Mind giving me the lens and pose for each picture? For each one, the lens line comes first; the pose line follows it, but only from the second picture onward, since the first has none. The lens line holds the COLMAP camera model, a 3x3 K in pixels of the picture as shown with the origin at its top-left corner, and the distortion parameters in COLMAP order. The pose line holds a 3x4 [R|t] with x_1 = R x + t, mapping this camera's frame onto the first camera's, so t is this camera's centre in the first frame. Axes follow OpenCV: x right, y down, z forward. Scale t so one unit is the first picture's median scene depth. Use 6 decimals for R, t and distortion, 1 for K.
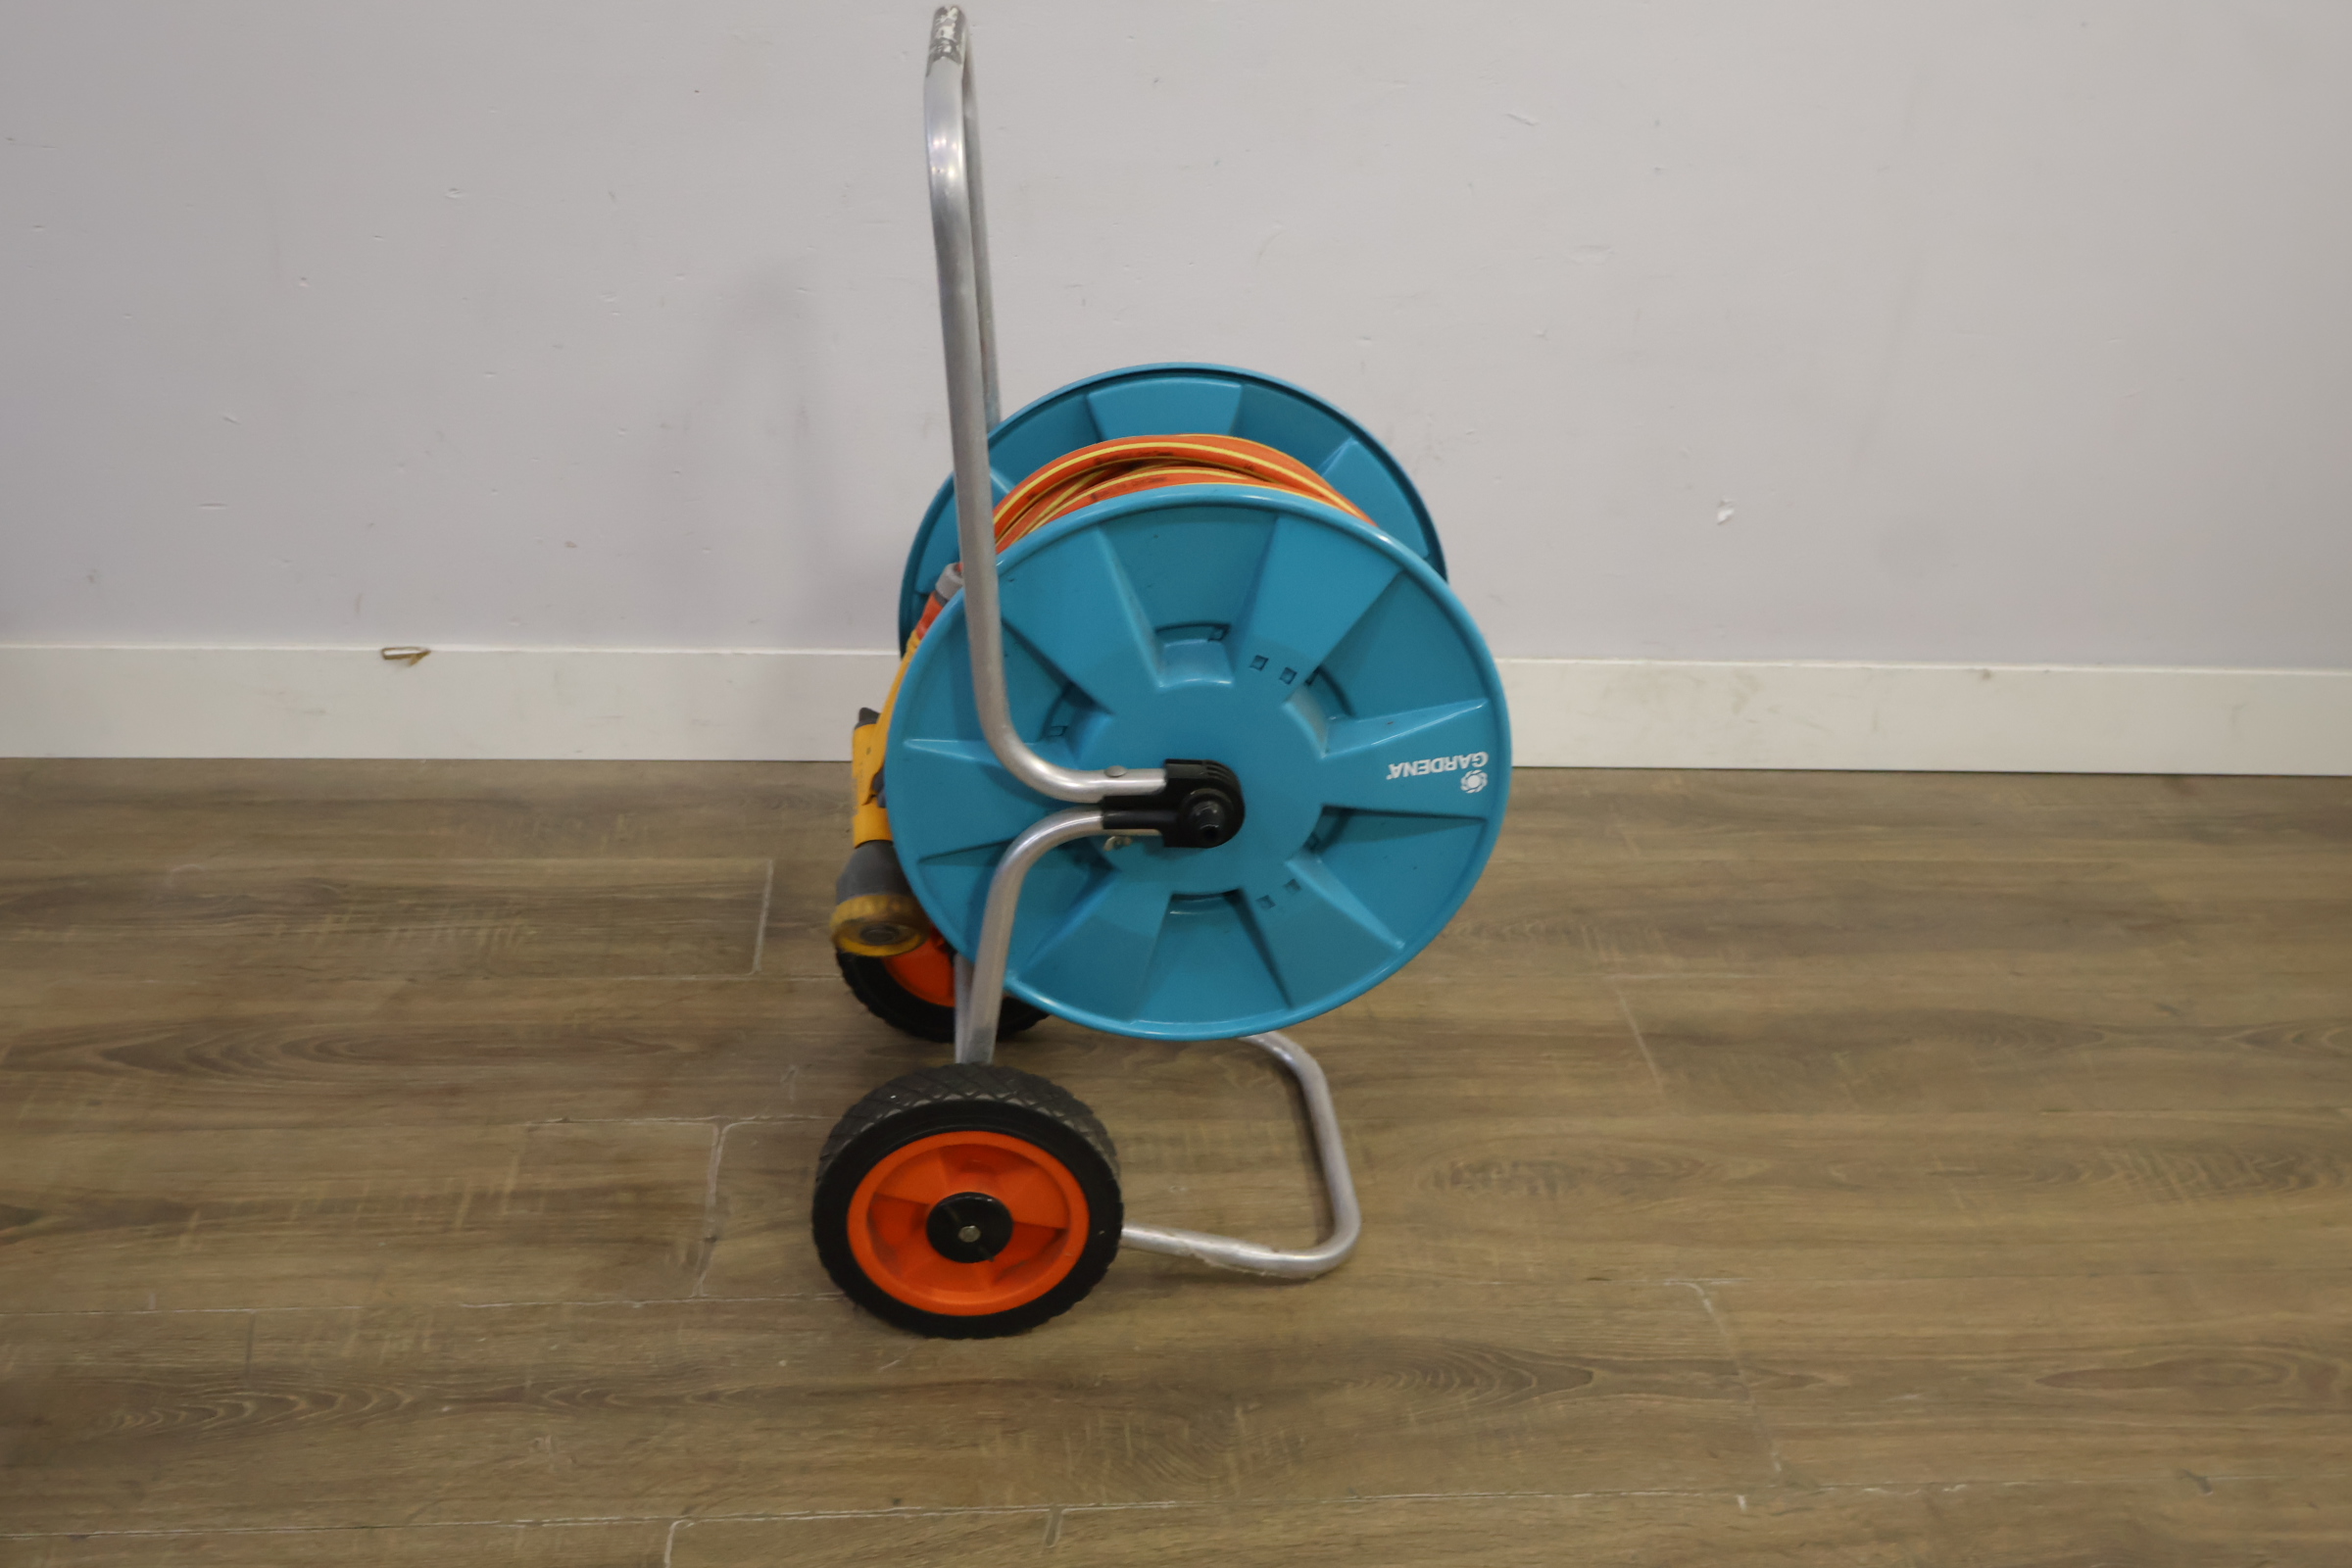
lens RADIAL K [[2279.8, 0, 1176.3], [0, 2279.8, 790.3], [0, 0, 1]] dist [0.001089, 0.000000]
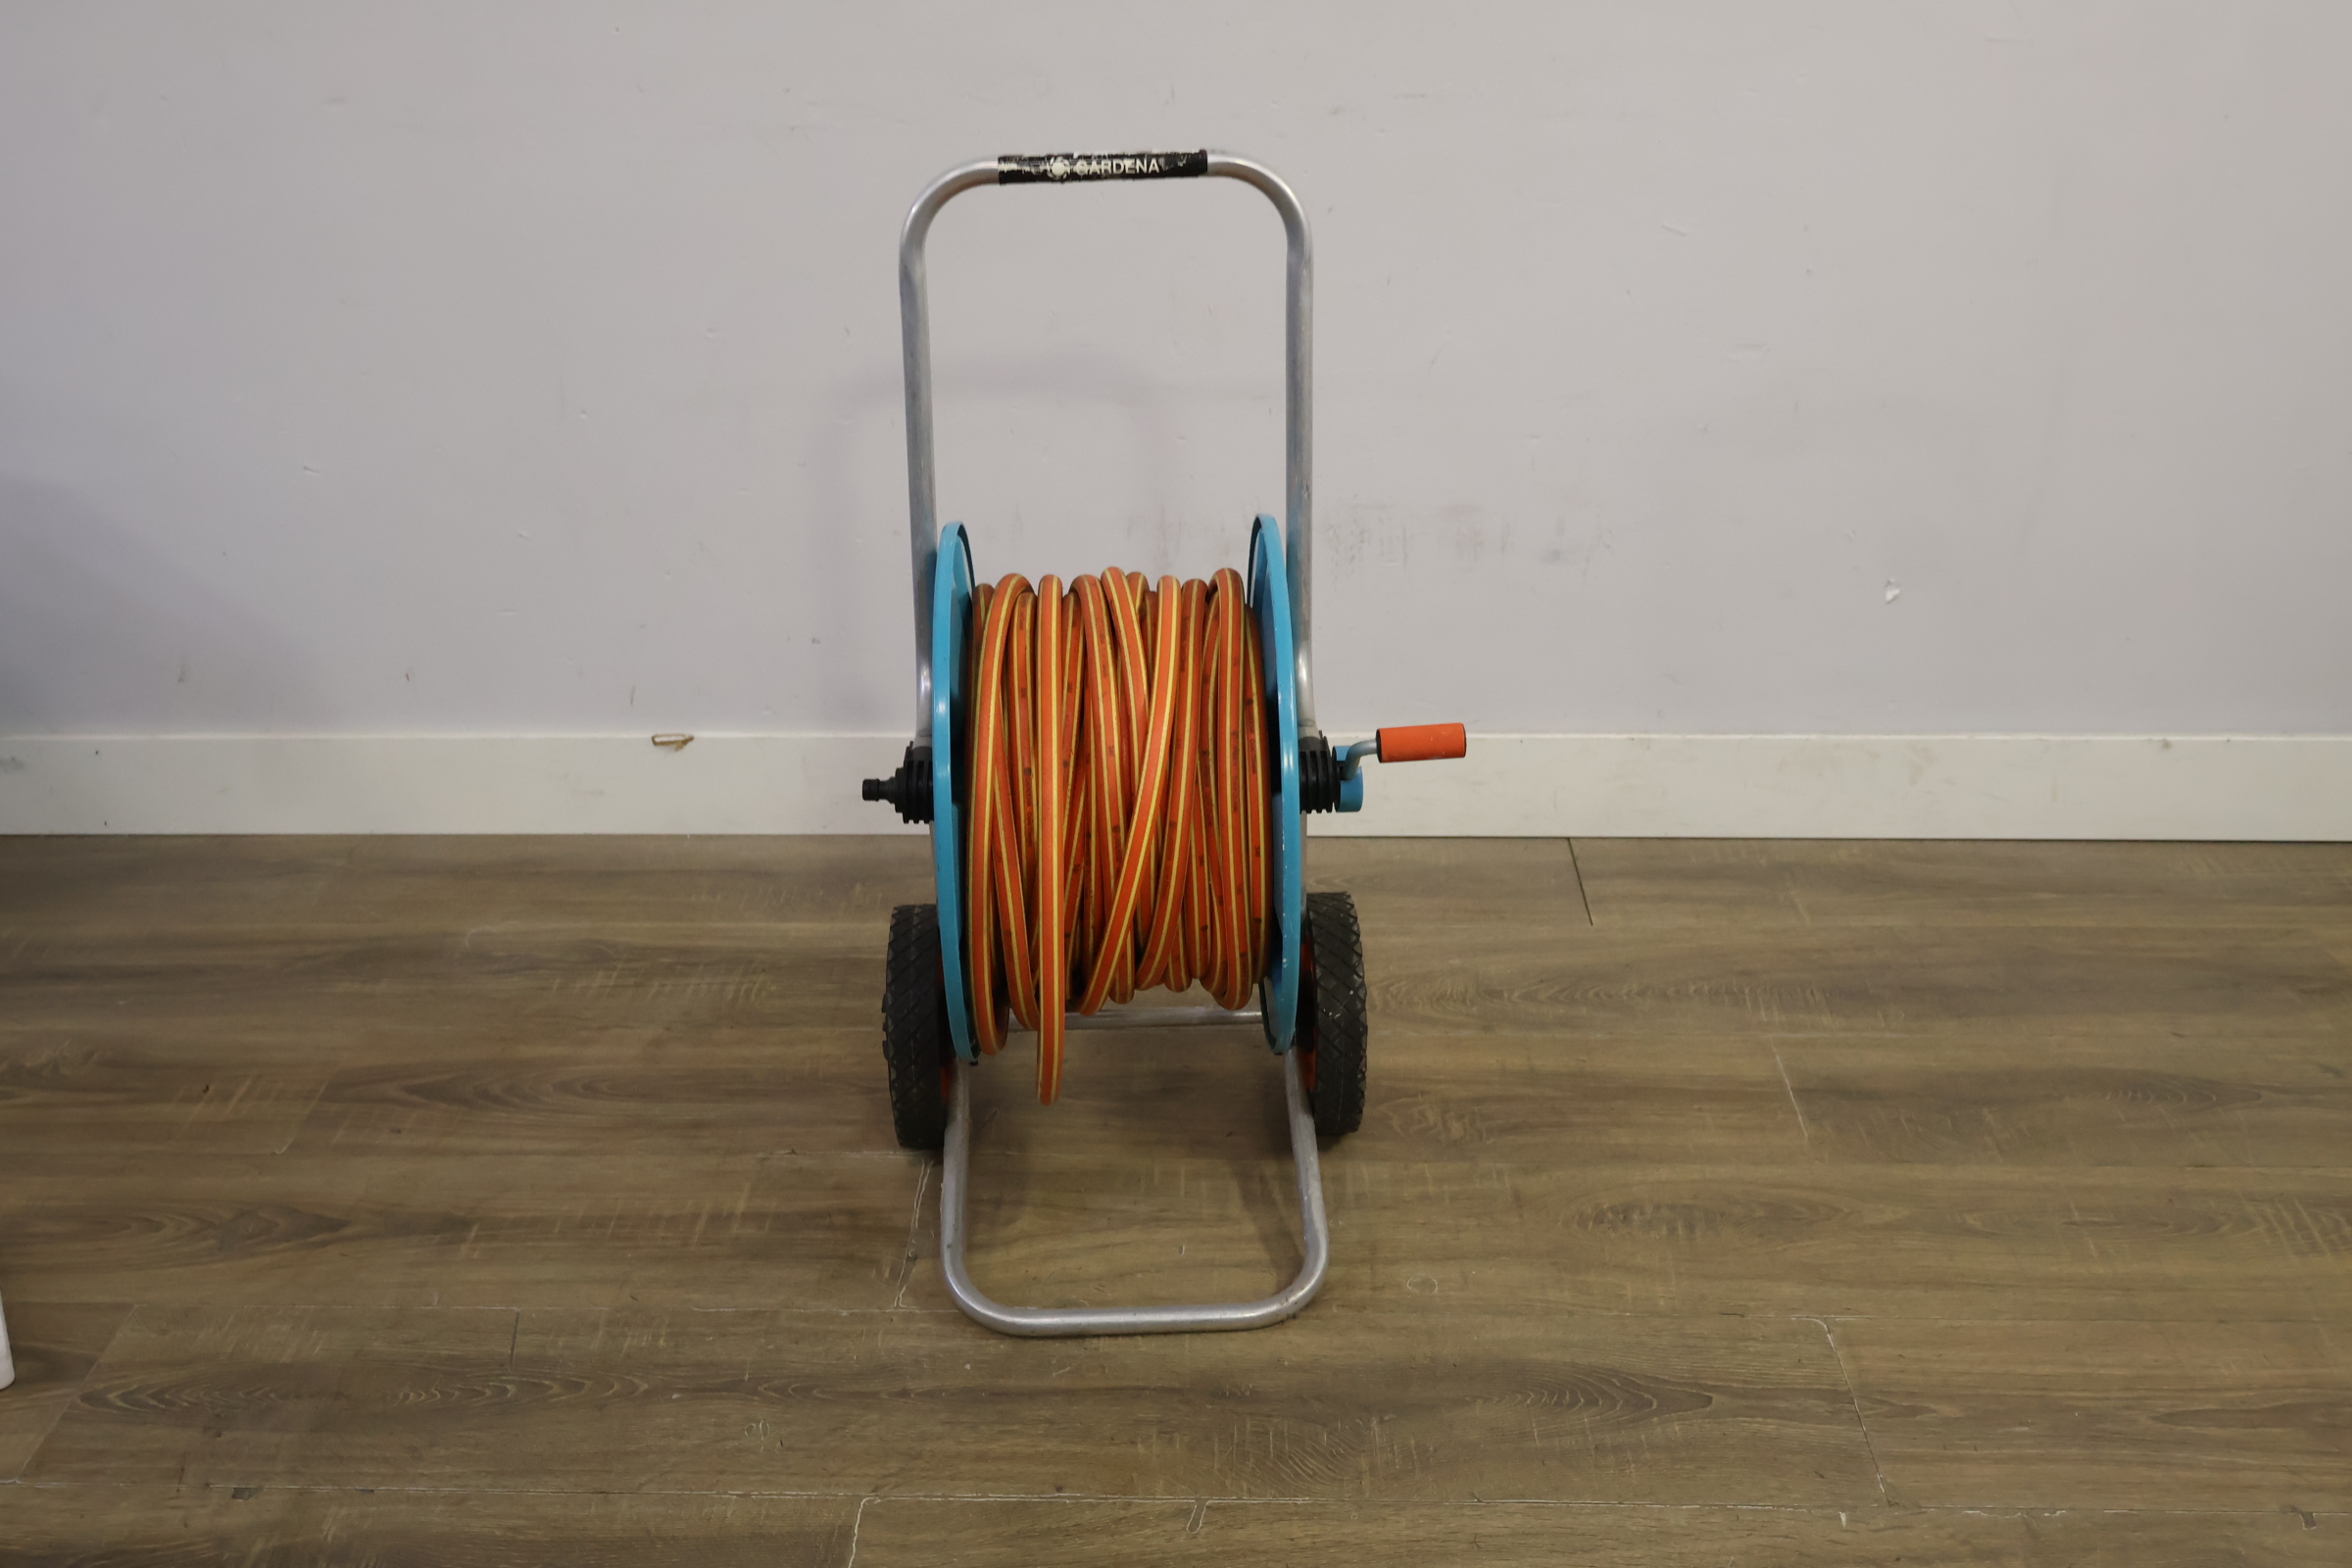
lens RADIAL K [[2279.8, 0, 1173.6], [0, 2279.8, 786.0], [0, 0, 1]] dist [0.001089, 0.000000]
pose [[0.990817, -0.007724, -0.134986, 0.072105], [0.002248, 0.999170, -0.040671, 0.010961], [0.135188, 0.039994, 0.990012, -0.094610]]
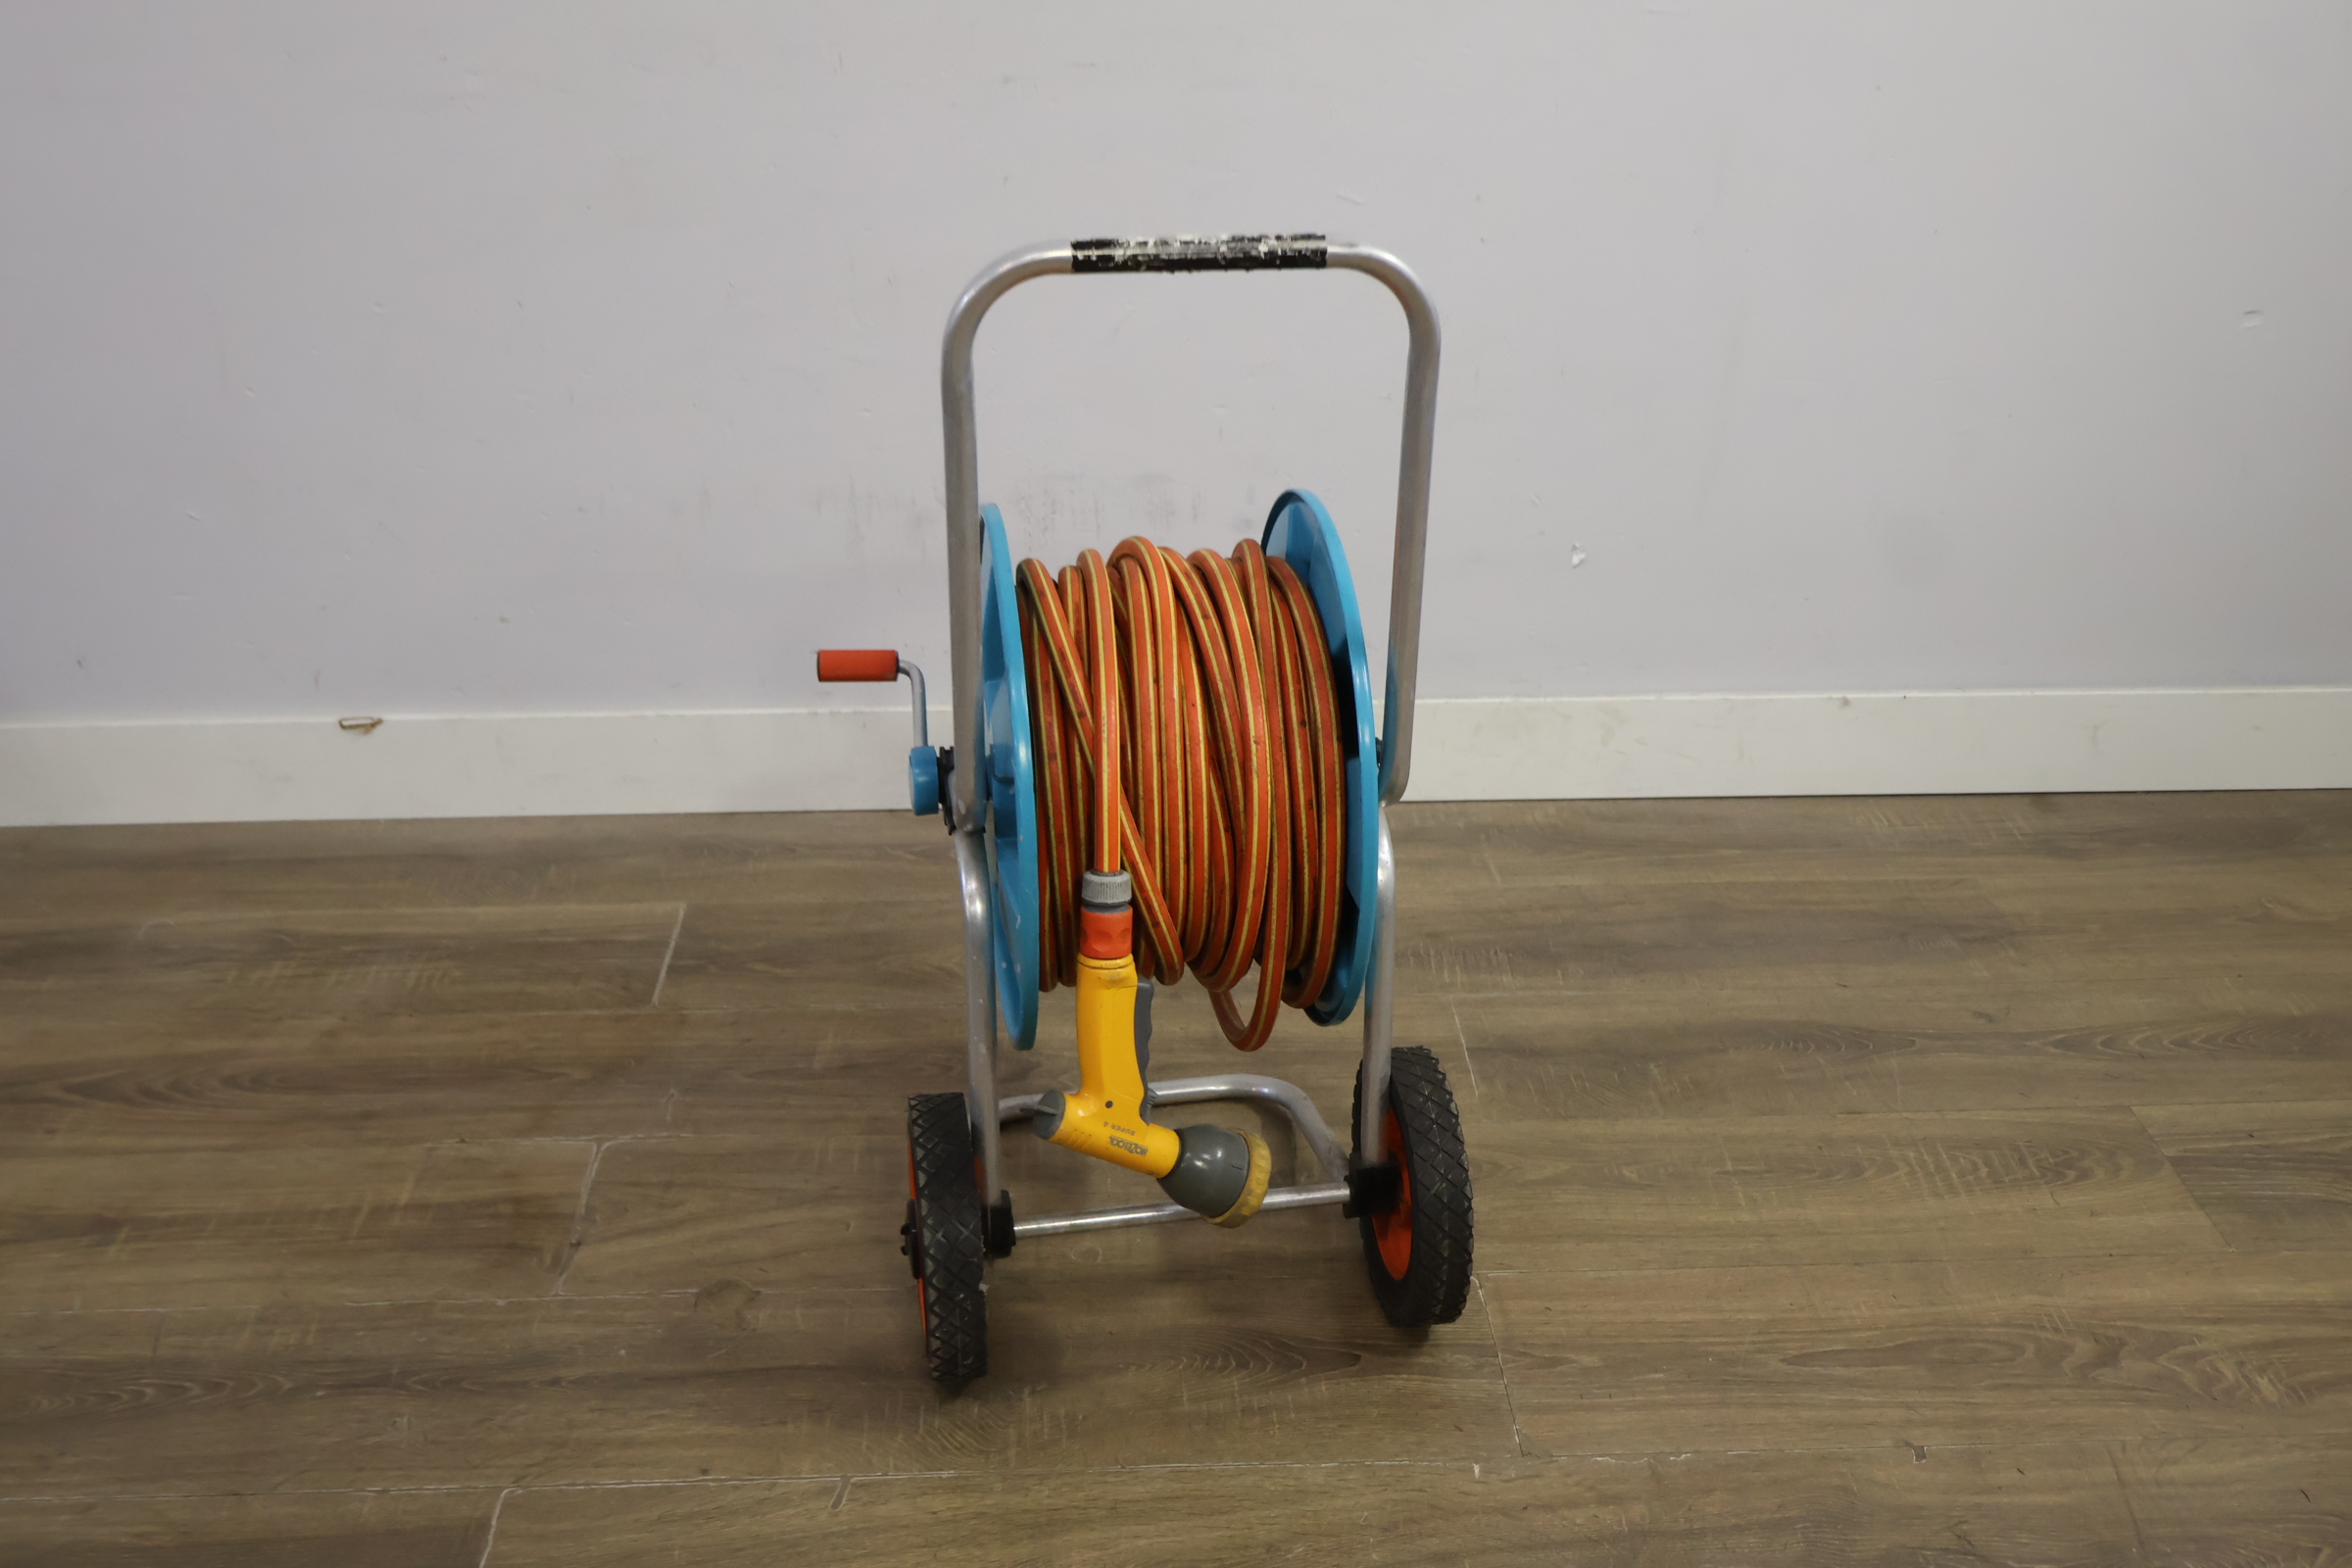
lens RADIAL K [[2279.8, 0, 1167.3], [0, 2279.8, 792.6], [0, 0, 1]] dist [0.001089, 0.000000]
pose [[0.997443, -0.024788, -0.067034, 0.155186], [0.023447, 0.999510, -0.020714, 0.006787], [0.067514, 0.019089, 0.997536, -0.086931]]
